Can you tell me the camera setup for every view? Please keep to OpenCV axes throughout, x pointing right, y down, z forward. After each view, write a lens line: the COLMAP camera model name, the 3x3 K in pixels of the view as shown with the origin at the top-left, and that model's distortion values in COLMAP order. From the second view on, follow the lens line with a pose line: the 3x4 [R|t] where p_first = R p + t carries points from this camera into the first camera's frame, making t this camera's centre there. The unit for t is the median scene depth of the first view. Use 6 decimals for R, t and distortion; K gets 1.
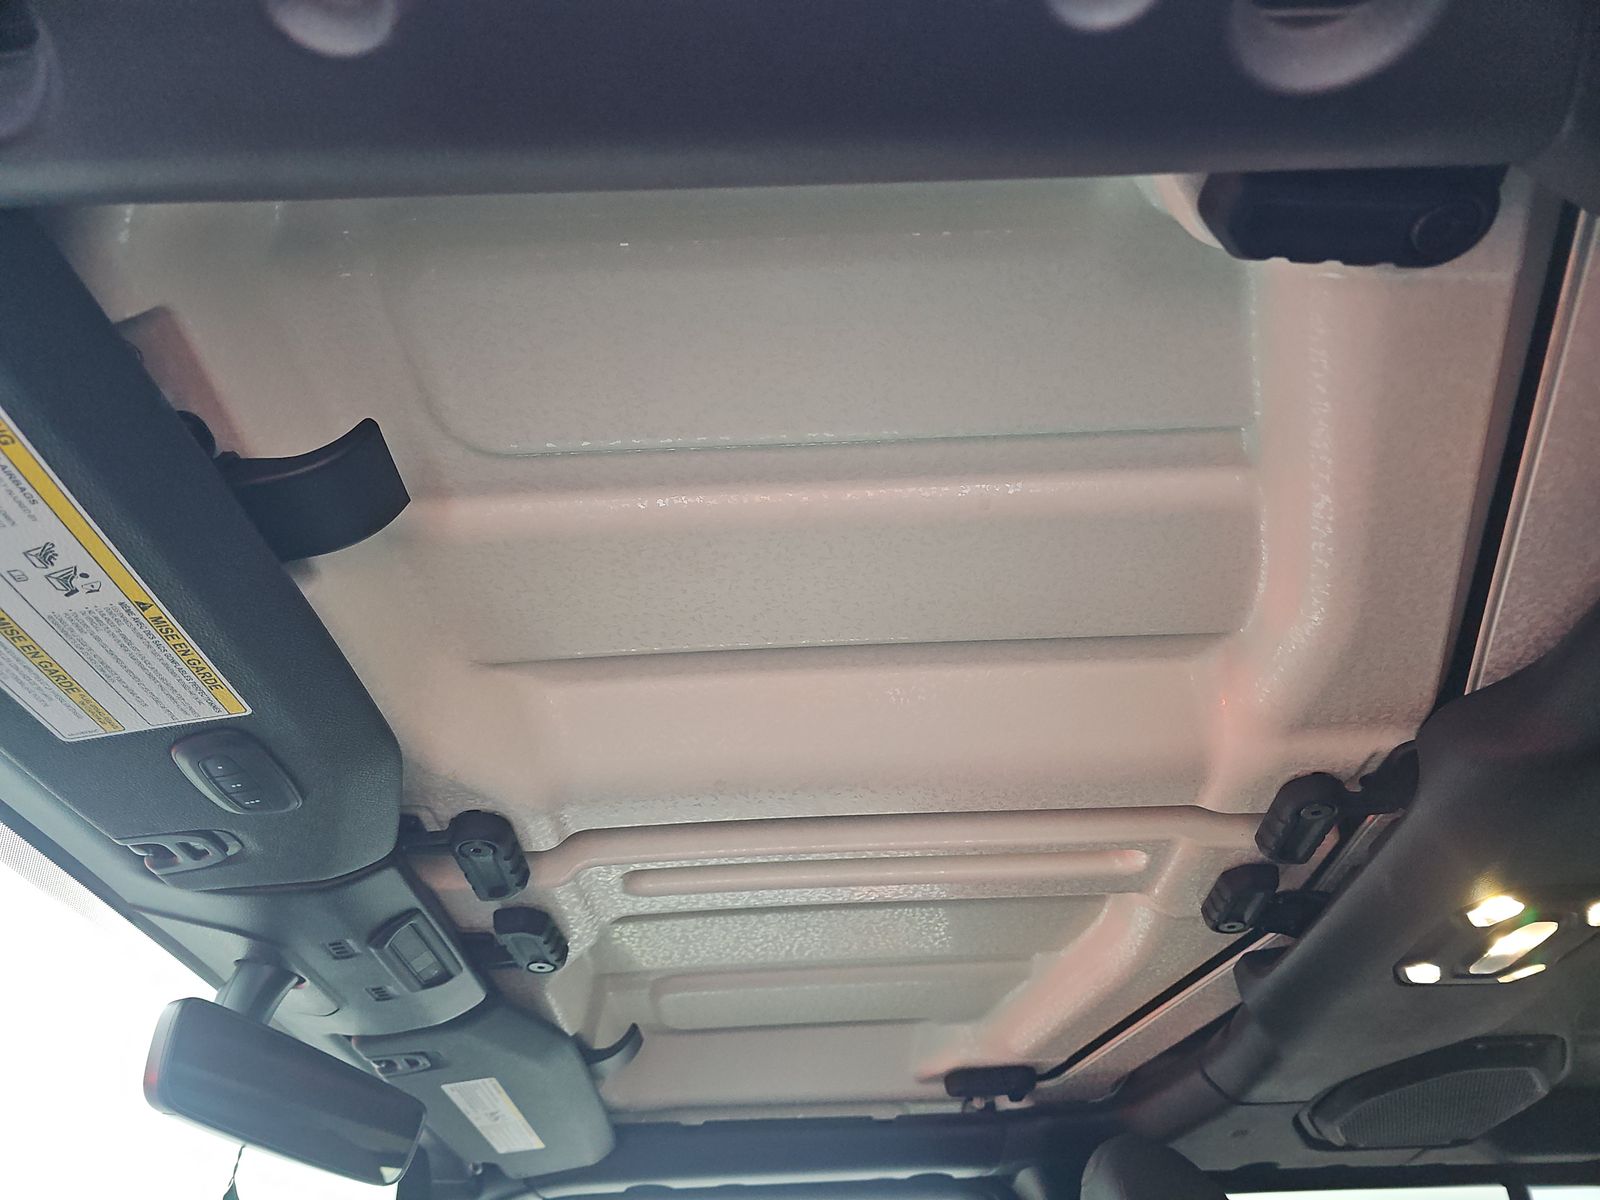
lens RADIAL K [[1074.9, 0, 809.1], [0, 1074.9, 621.7], [0, 0, 1]] dist [0.064240, -0.076889]
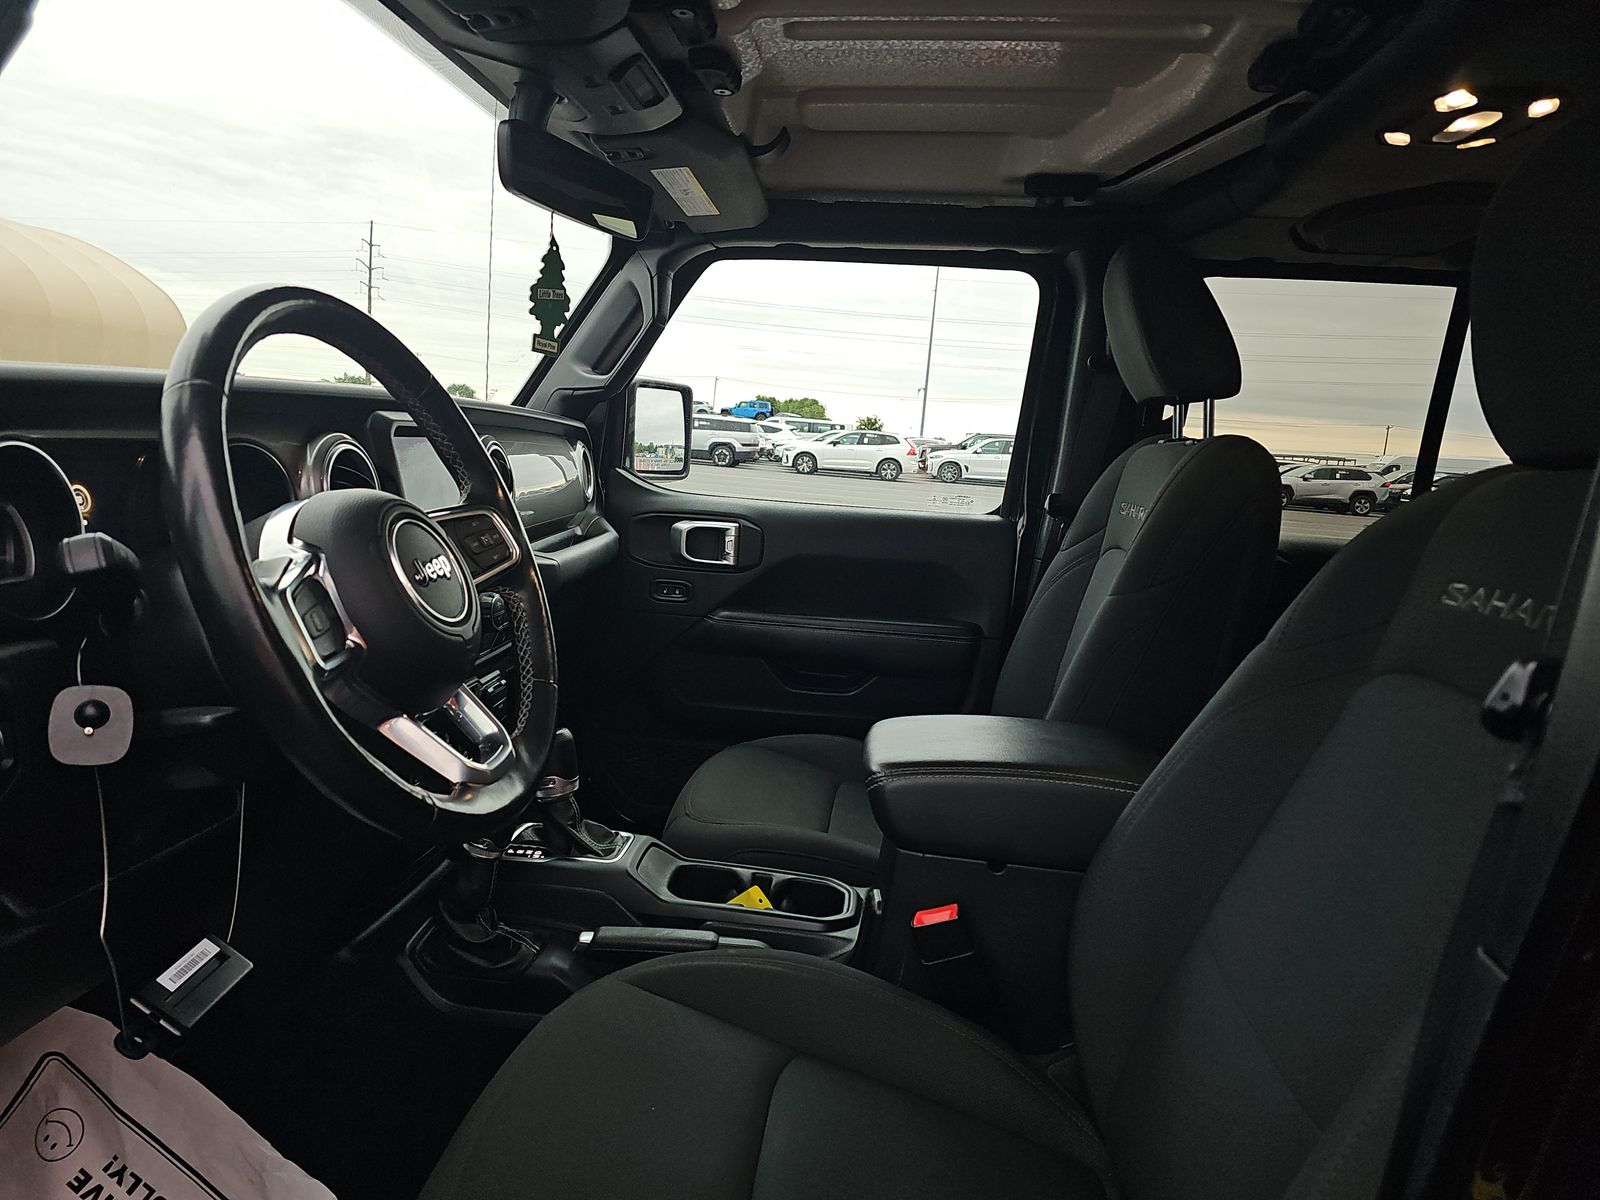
lens RADIAL K [[1074.9, 0, 809.1], [0, 1074.9, 621.7], [0, 0, 1]] dist [0.064240, -0.076889]
pose [[0.993962, 0.090008, -0.062749, -0.000419], [-0.014723, 0.676133, 0.736633, -0.220898], [0.108730, -0.731261, 0.673376, -0.352231]]
